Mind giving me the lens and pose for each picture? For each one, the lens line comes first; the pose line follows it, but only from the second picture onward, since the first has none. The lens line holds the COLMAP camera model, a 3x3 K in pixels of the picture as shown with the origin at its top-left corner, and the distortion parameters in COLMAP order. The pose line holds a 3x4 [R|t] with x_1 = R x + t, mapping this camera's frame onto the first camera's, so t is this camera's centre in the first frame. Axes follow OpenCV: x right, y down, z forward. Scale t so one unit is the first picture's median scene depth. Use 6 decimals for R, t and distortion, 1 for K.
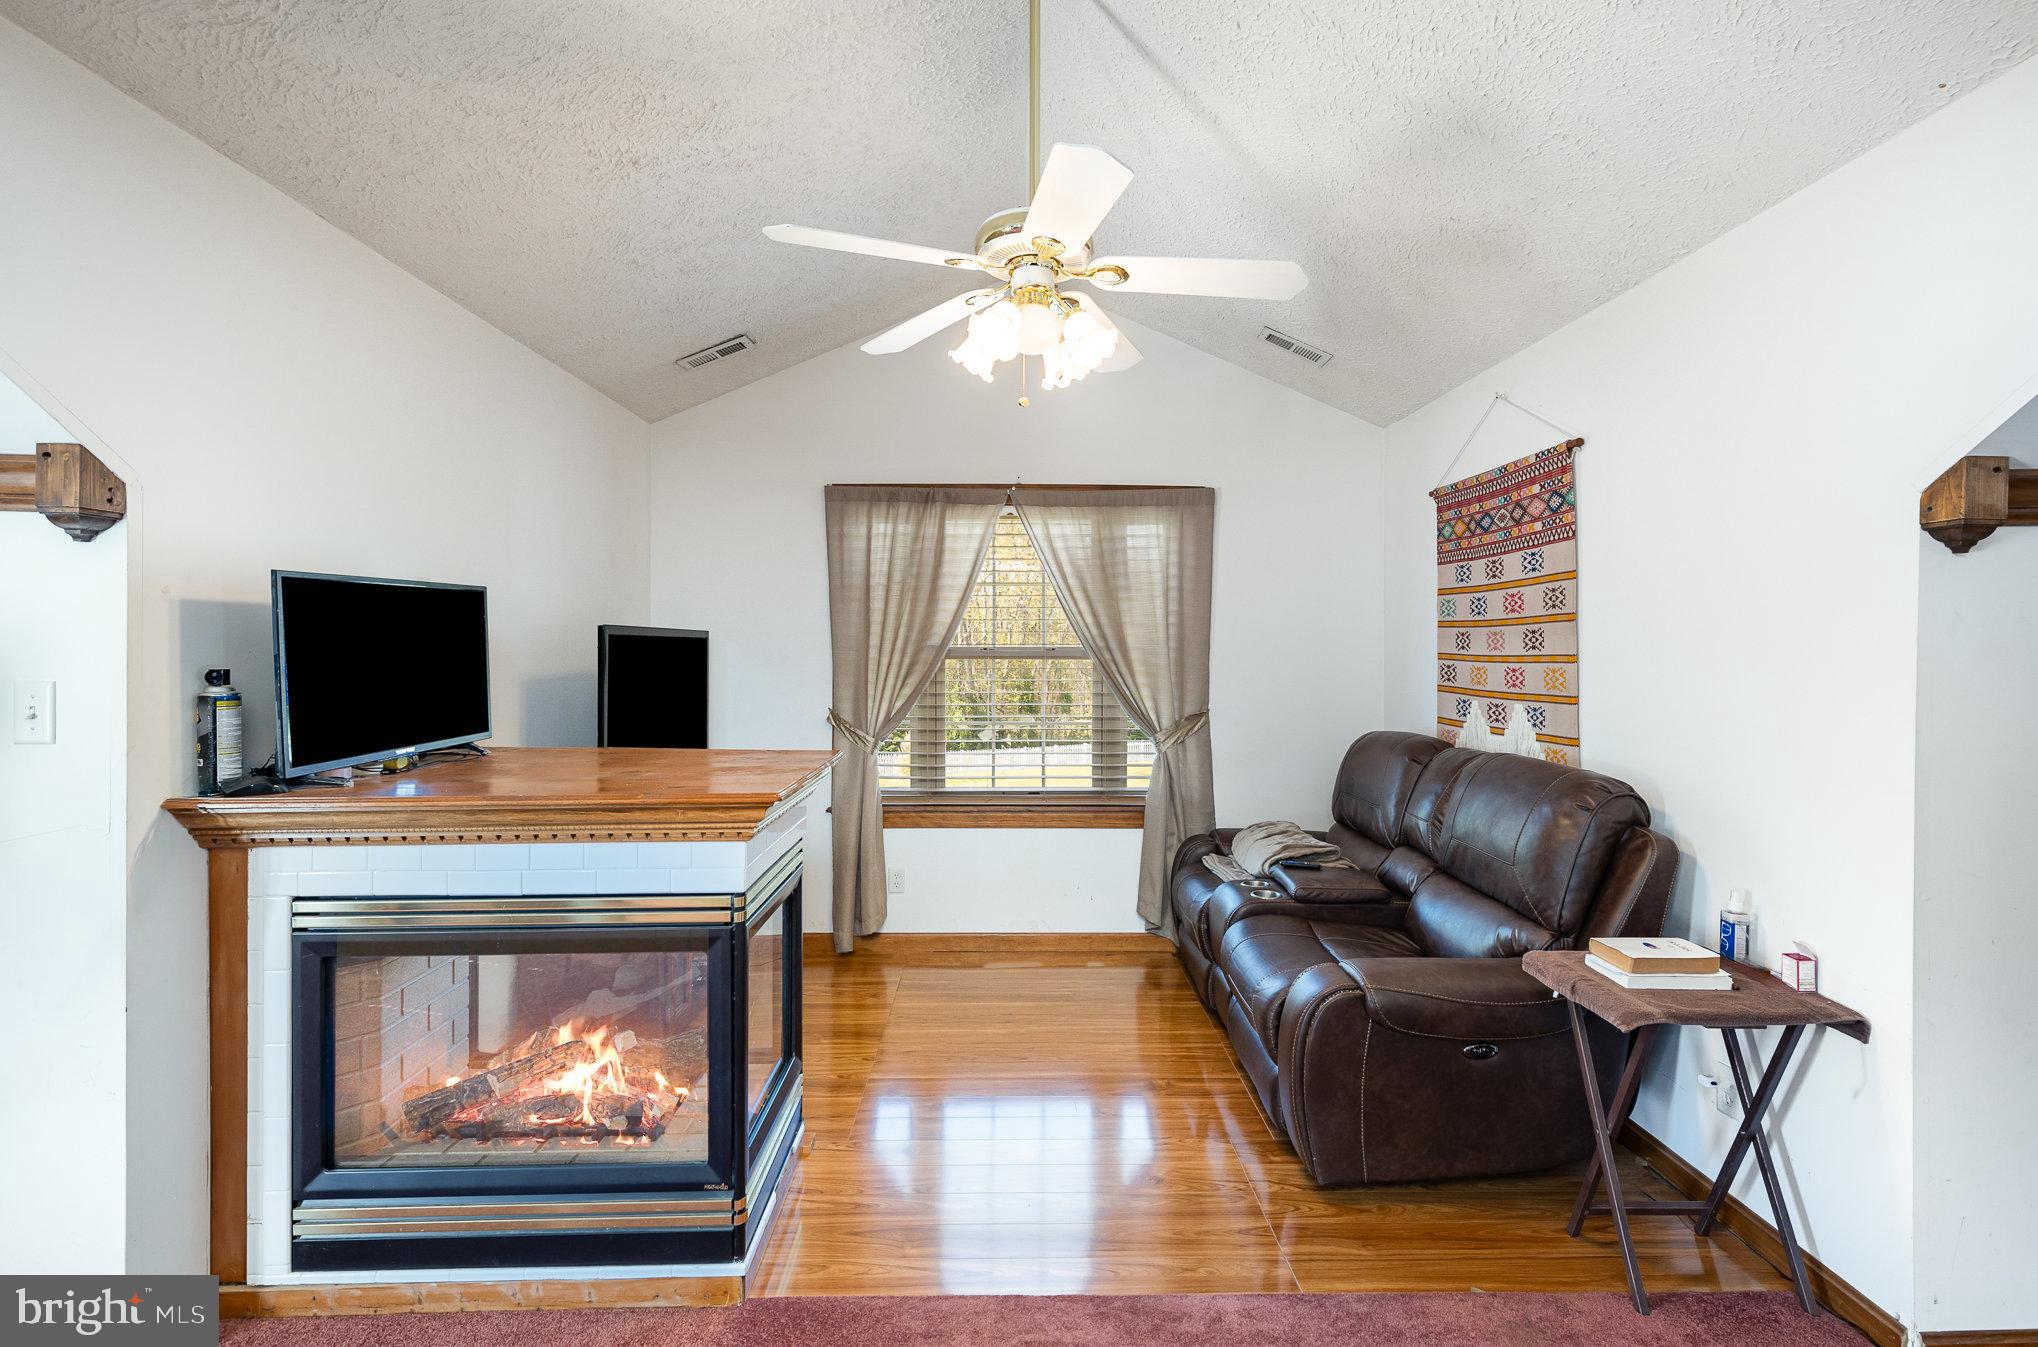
lens RADIAL K [[923.9, 0, 1017.4], [0, 923.9, 653.0], [0, 0, 1]] dist [0.002980, 0.000043]
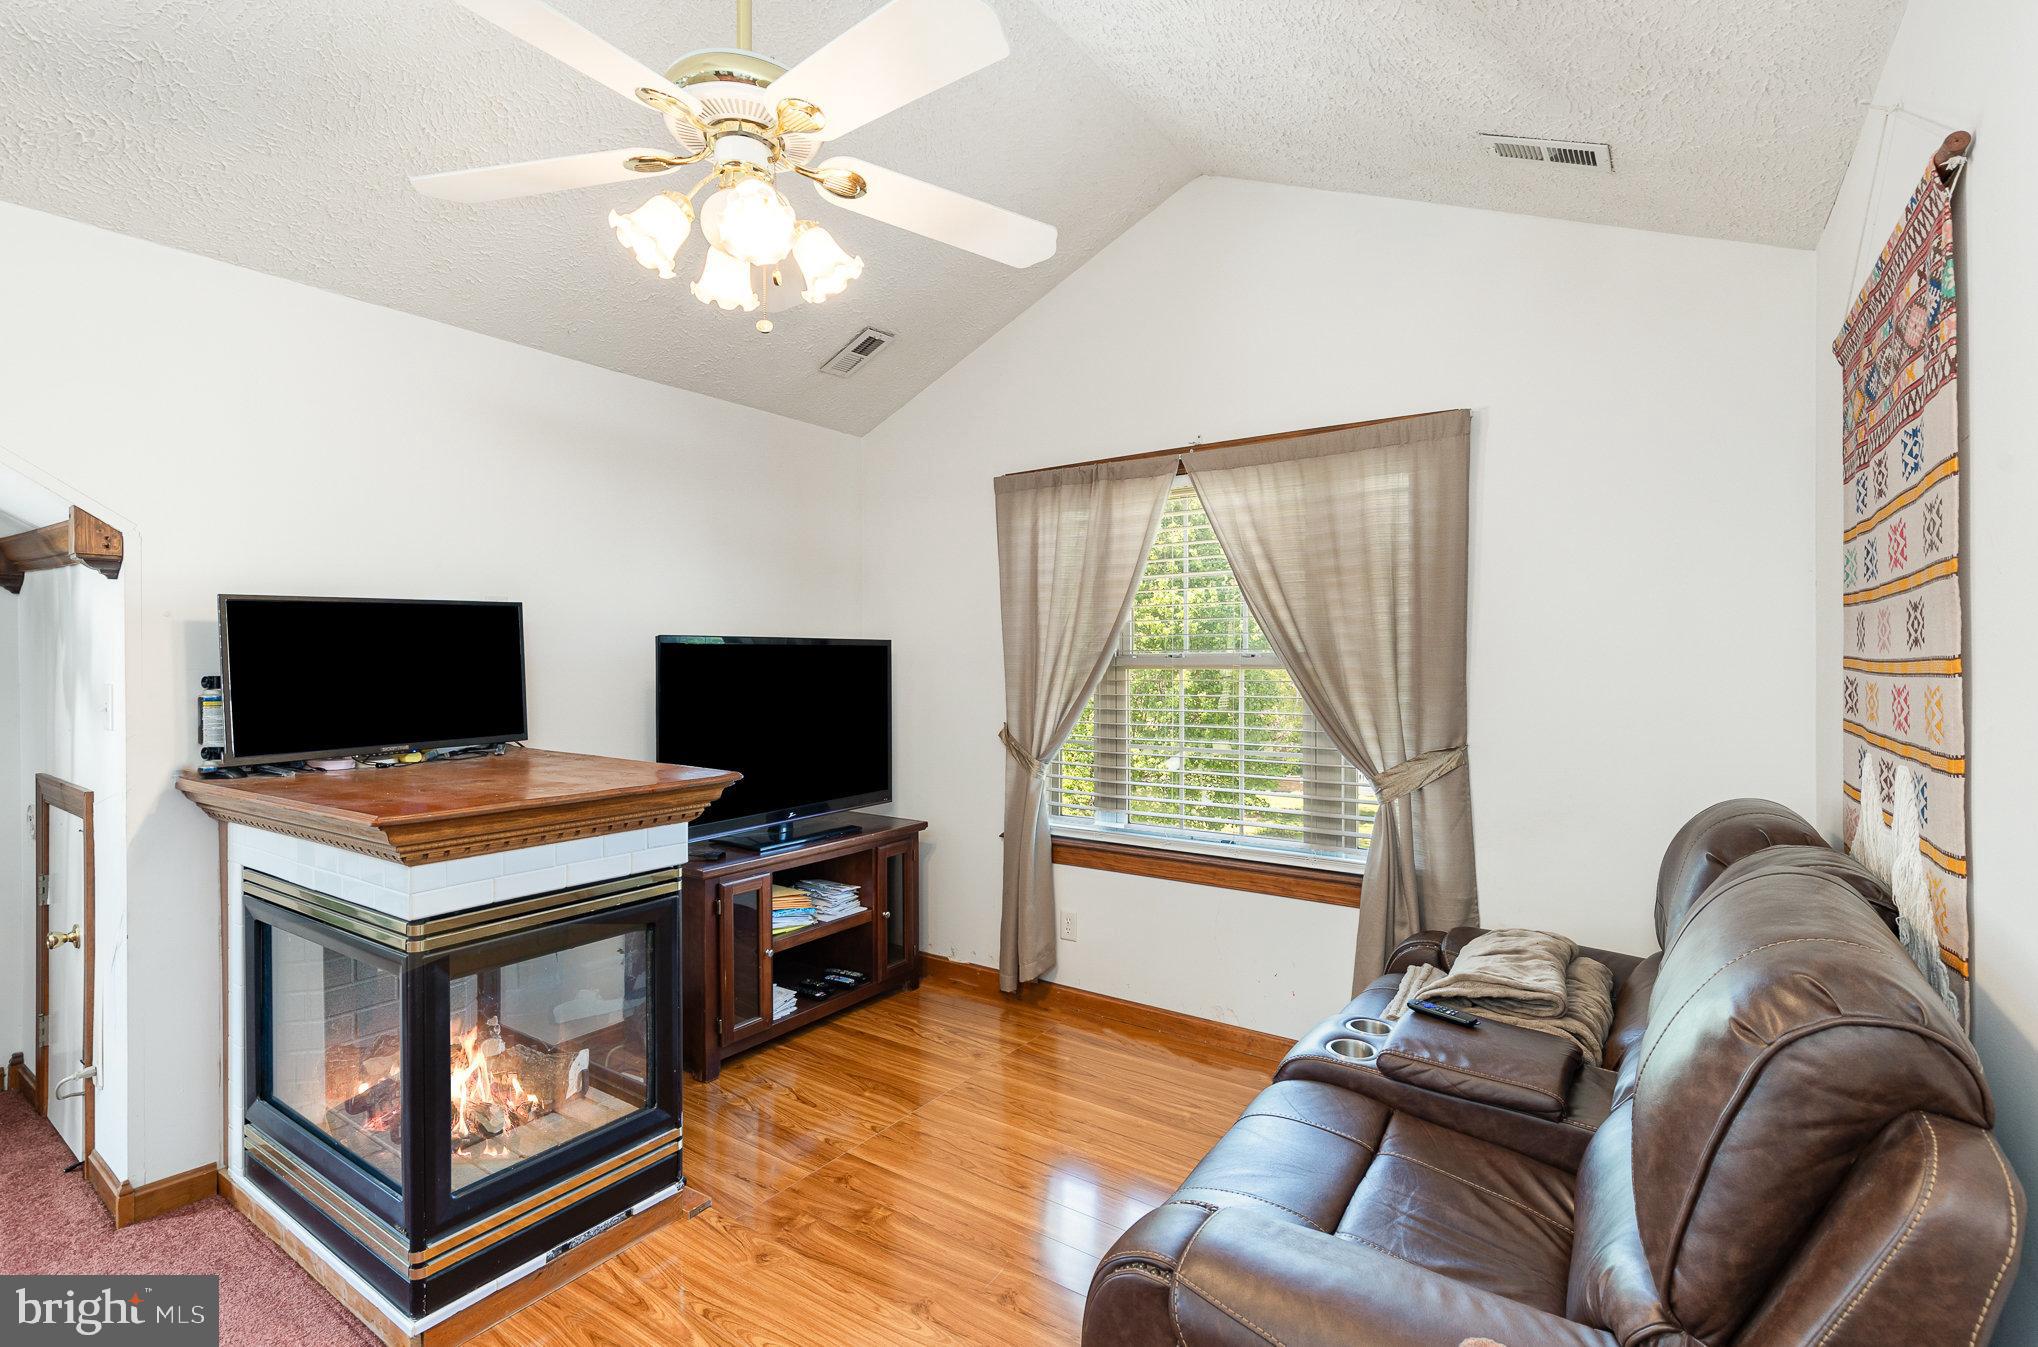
lens RADIAL K [[921.7, 0, 1020.0], [0, 921.7, 668.0], [0, 0, 1]] dist [0.004510, -0.000017]
pose [[0.813084, -0.000708, -0.582146, 0.427537], [0.002882, 0.999992, 0.002809, 0.003795], [0.582139, -0.003962, 0.813080, 0.352940]]
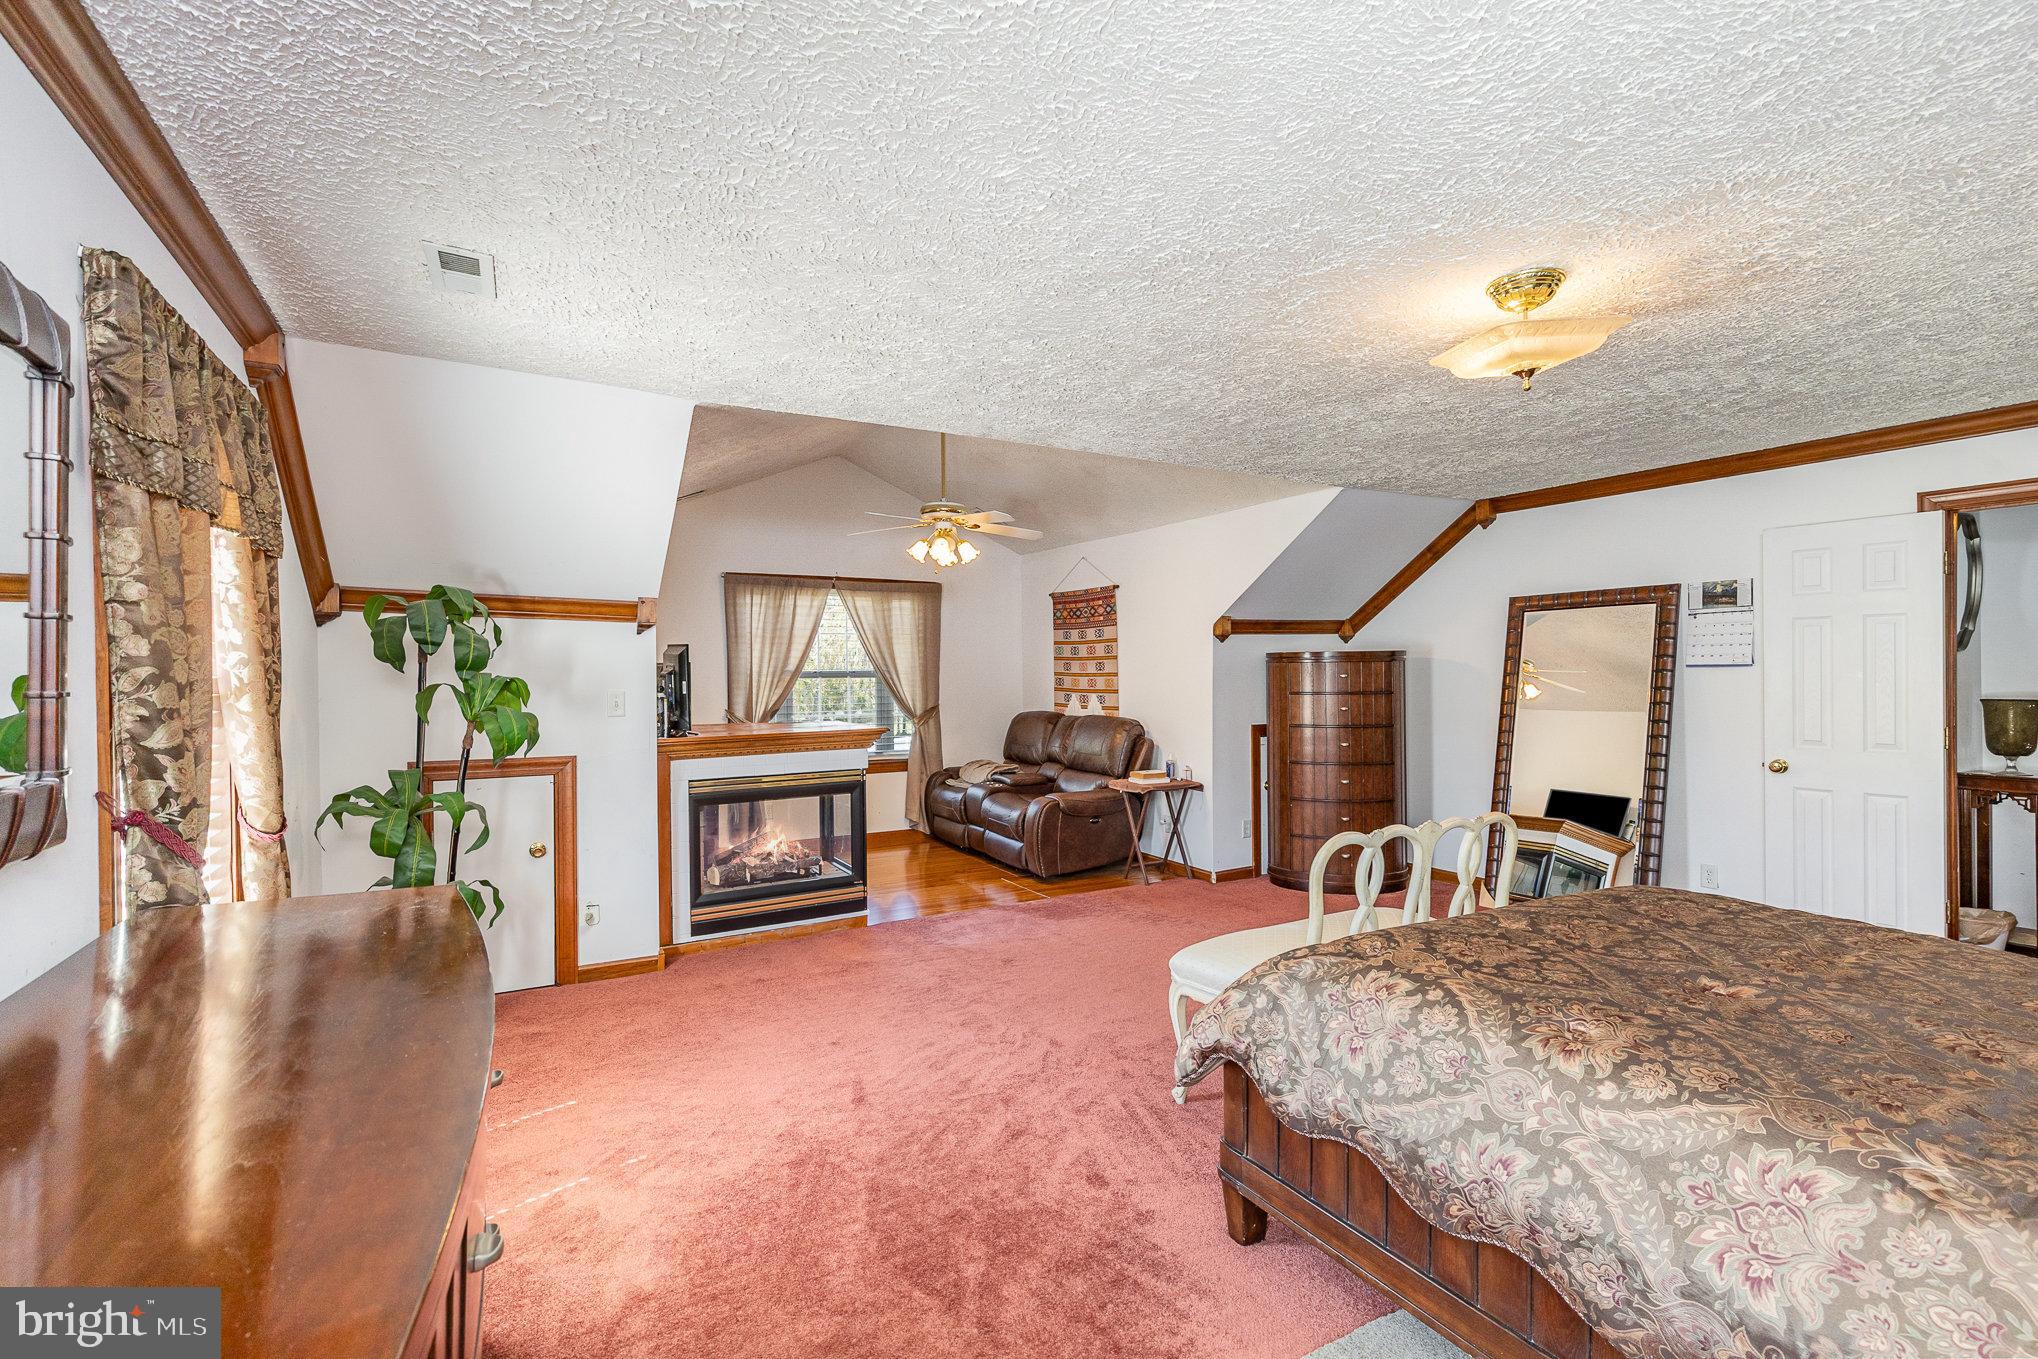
lens RADIAL K [[916.4, 0, 1021.3], [0, 916.4, 659.5], [0, 0, 1]] dist [0.007675, -0.000393]
pose [[0.875738, -0.003200, 0.482777, -0.671393], [0.009192, 0.999907, -0.010046, -0.009520], [-0.482700, 0.013235, 0.875686, -0.852818]]
